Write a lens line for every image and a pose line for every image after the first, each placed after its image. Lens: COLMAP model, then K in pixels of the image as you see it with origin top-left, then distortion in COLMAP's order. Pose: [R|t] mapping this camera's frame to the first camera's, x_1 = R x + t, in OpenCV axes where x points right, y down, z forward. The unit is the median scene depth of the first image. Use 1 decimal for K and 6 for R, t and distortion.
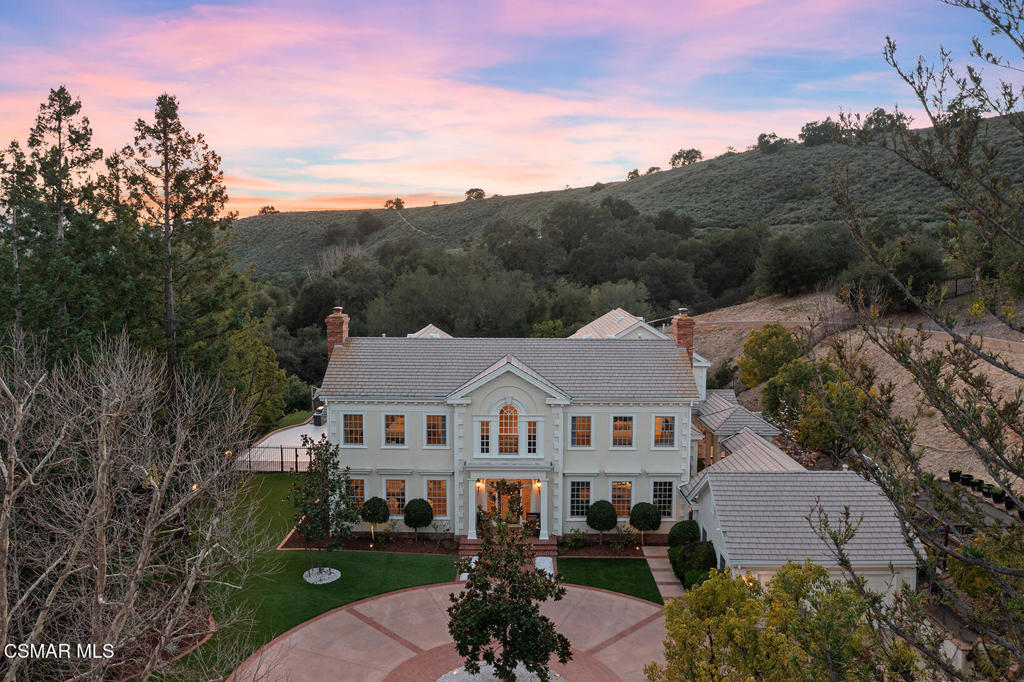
lens RADIAL K [[790.6, 0, 512.0], [0, 790.6, 341.0], [0, 0, 1]] dist [-0.030435, 0.000789]
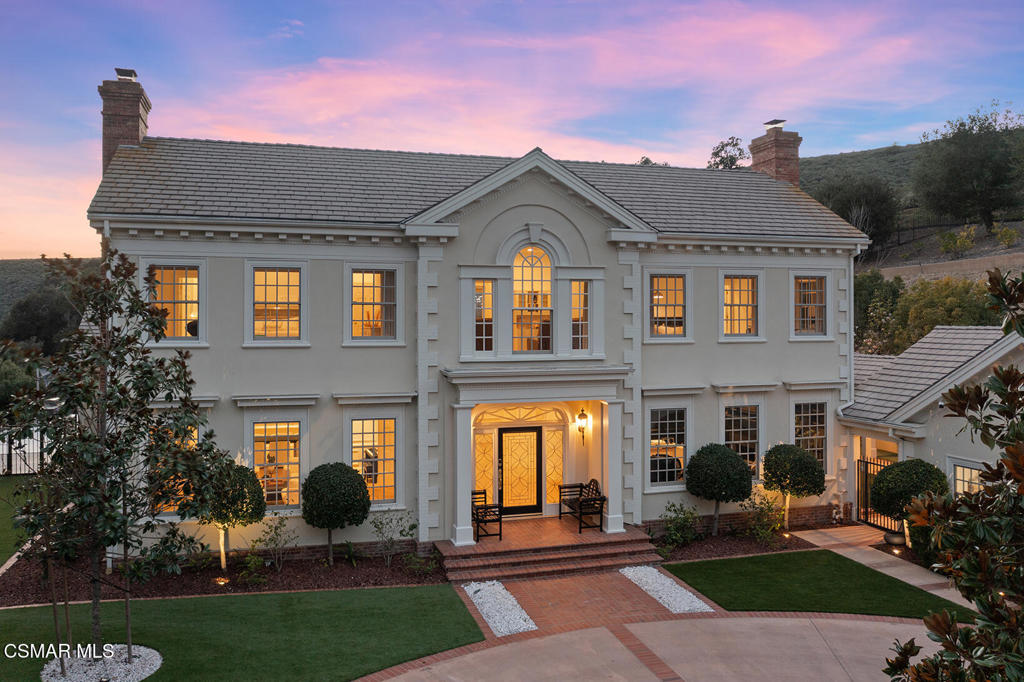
lens RADIAL K [[808.1, 0, 510.3], [0, 808.1, 322.4], [0, 0, 1]] dist [-0.028158, -0.002050]
pose [[0.954997, -0.005674, 0.296560, -0.156374], [0.037487, 0.994109, -0.101695, 0.171668], [-0.294236, 0.108236, 0.949584, 0.545616]]
